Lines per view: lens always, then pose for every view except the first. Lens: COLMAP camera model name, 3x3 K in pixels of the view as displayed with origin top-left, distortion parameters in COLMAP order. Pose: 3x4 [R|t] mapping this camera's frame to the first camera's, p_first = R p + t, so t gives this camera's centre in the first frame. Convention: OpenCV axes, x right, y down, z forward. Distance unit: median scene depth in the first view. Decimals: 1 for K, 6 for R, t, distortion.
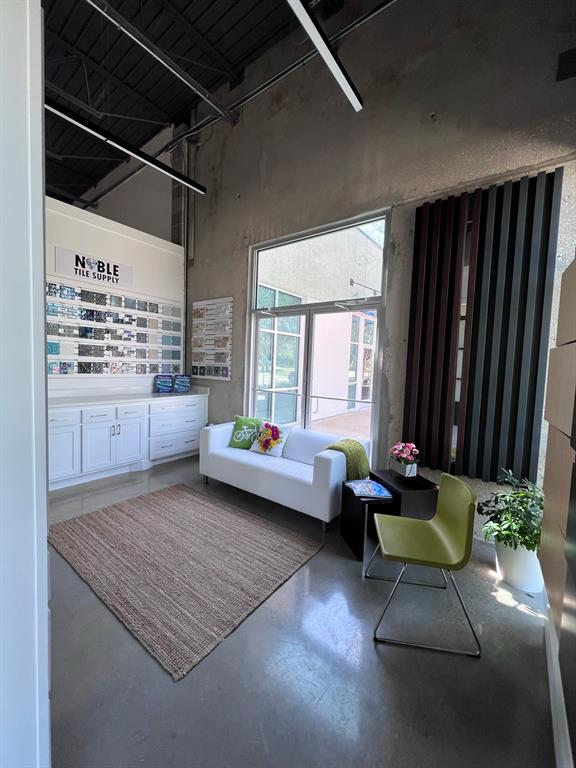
lens RADIAL K [[306.8, 0, 290.2], [0, 306.8, 383.5], [0, 0, 1]] dist [0.000194, 0.000057]
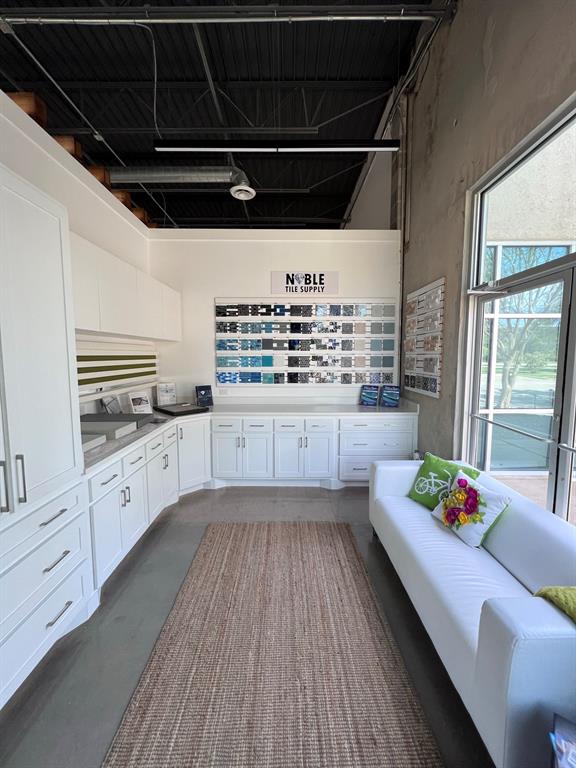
lens RADIAL K [[306.8, 0, 287.1], [0, 306.8, 382.6], [0, 0, 1]] dist [0.000194, 0.000057]
pose [[0.605558, 0.030867, -0.795202, 0.164341], [-0.029282, 0.999435, 0.016496, -0.050301], [0.795262, 0.013296, 0.606120, 0.327445]]
